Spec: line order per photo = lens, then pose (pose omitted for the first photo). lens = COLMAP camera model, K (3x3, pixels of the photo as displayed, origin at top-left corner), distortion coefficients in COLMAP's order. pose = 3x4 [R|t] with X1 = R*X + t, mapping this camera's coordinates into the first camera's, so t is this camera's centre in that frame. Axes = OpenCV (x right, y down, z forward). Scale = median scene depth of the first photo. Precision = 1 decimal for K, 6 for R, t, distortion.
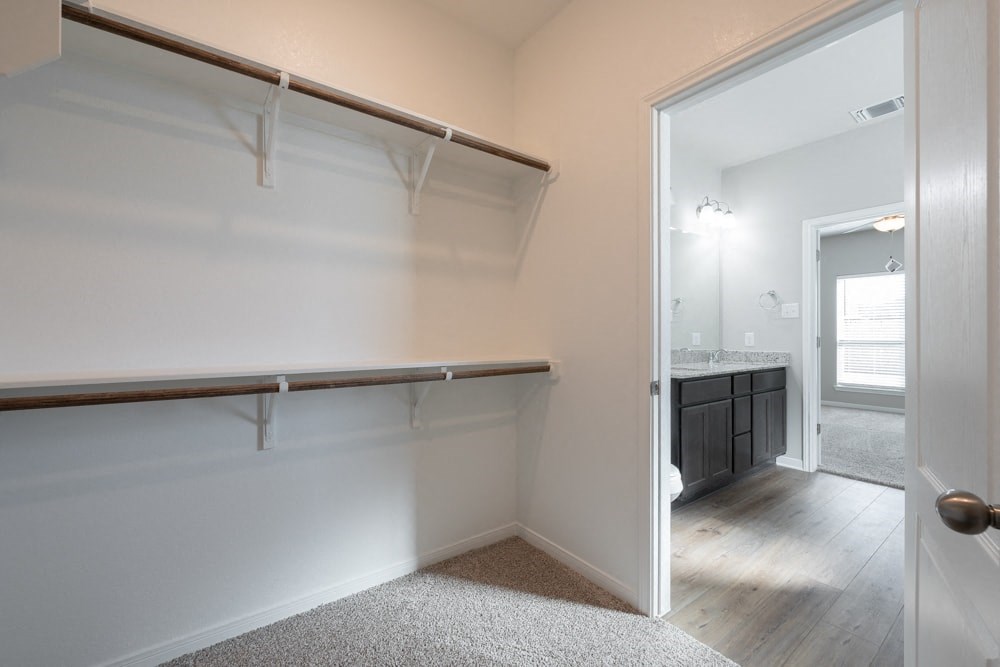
lens RADIAL K [[408.9, 0, 505.8], [0, 408.9, 336.0], [0, 0, 1]] dist [-0.000947, -0.001127]
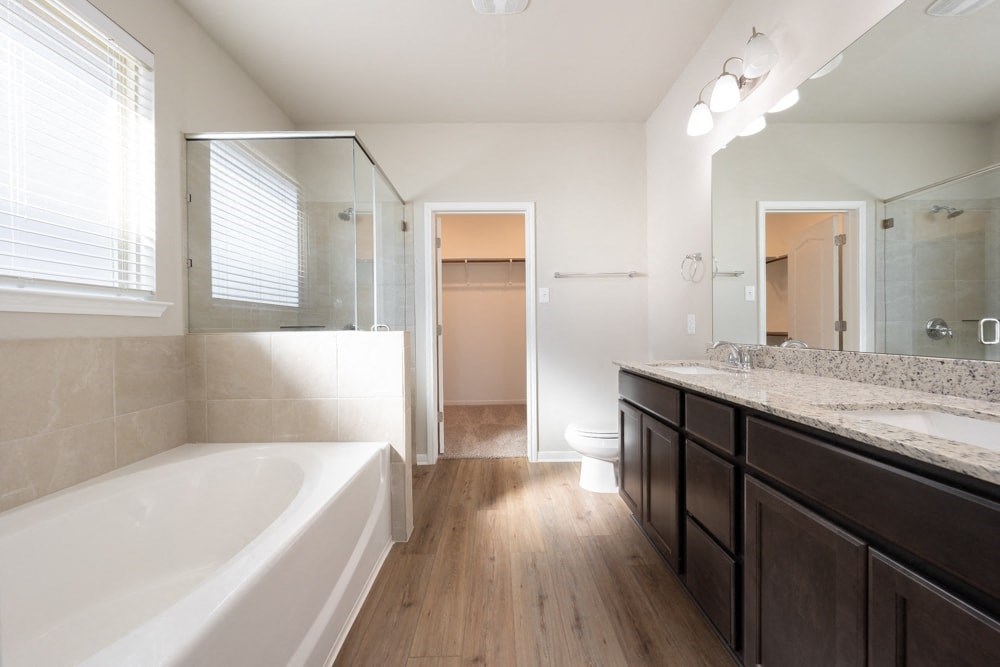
lens RADIAL K [[414.5, 0, 495.9], [0, 414.5, 328.6], [0, 0, 1]] dist [0.005039, -0.000010]
pose [[-0.615384, 0.013397, -0.788113, 1.660728], [0.009728, 0.999908, 0.009401, 0.006878], [0.788167, -0.001881, -0.615458, 1.687981]]
